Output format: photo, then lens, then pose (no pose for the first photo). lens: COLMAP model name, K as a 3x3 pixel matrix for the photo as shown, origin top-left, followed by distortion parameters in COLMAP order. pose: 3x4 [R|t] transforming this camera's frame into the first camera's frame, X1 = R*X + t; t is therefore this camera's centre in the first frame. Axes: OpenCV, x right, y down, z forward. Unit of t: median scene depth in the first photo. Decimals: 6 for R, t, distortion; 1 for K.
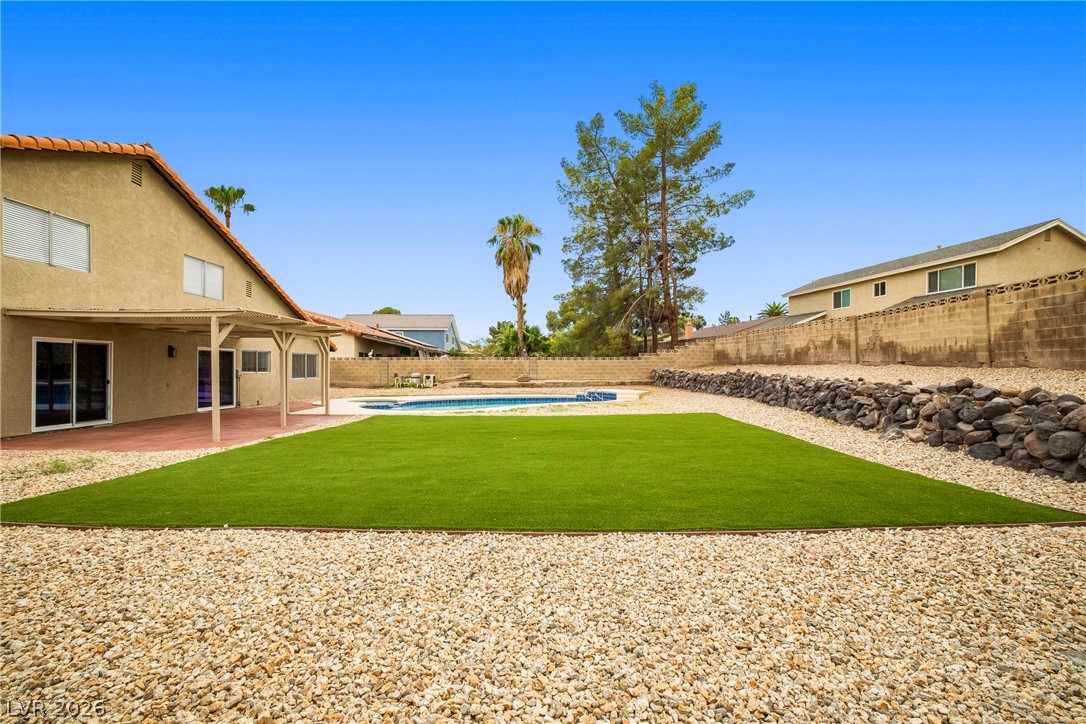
lens RADIAL K [[468.5, 0, 538.5], [0, 468.5, 358.7], [0, 0, 1]] dist [-0.013988, 0.002738]
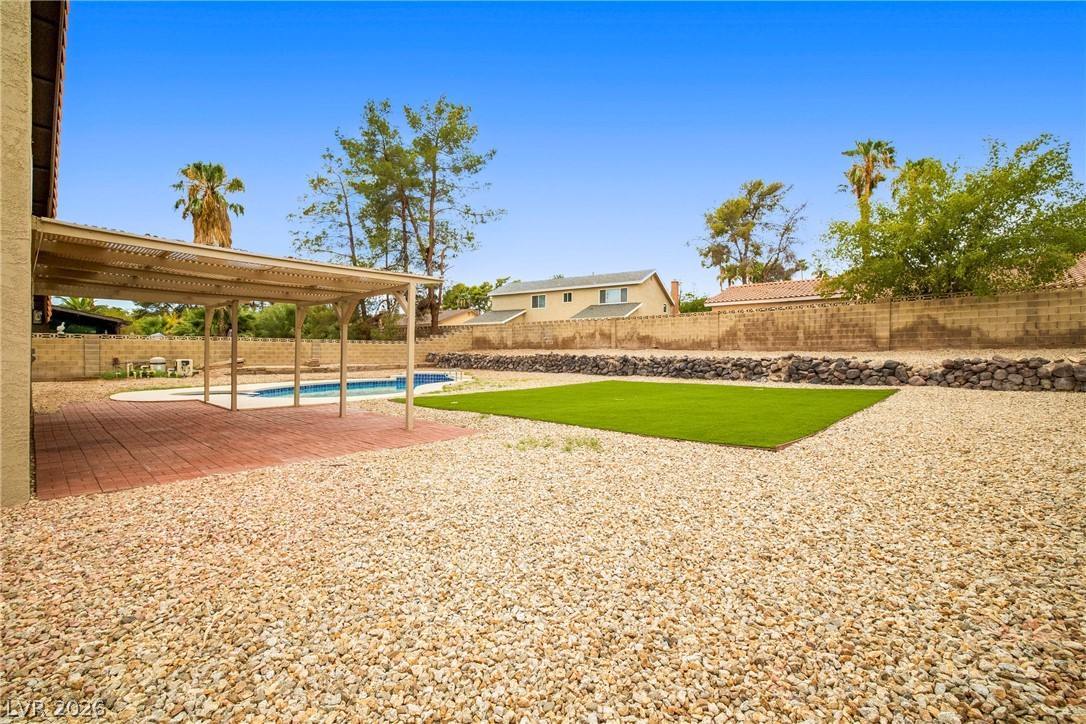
lens RADIAL K [[468.5, 0, 538.9], [0, 468.5, 356.3], [0, 0, 1]] dist [-0.013988, 0.002738]
pose [[0.691725, -0.004169, 0.722149, -0.478542], [-0.013795, 0.999725, 0.018985, 0.008134], [-0.722030, -0.023095, 0.691477, 0.074729]]
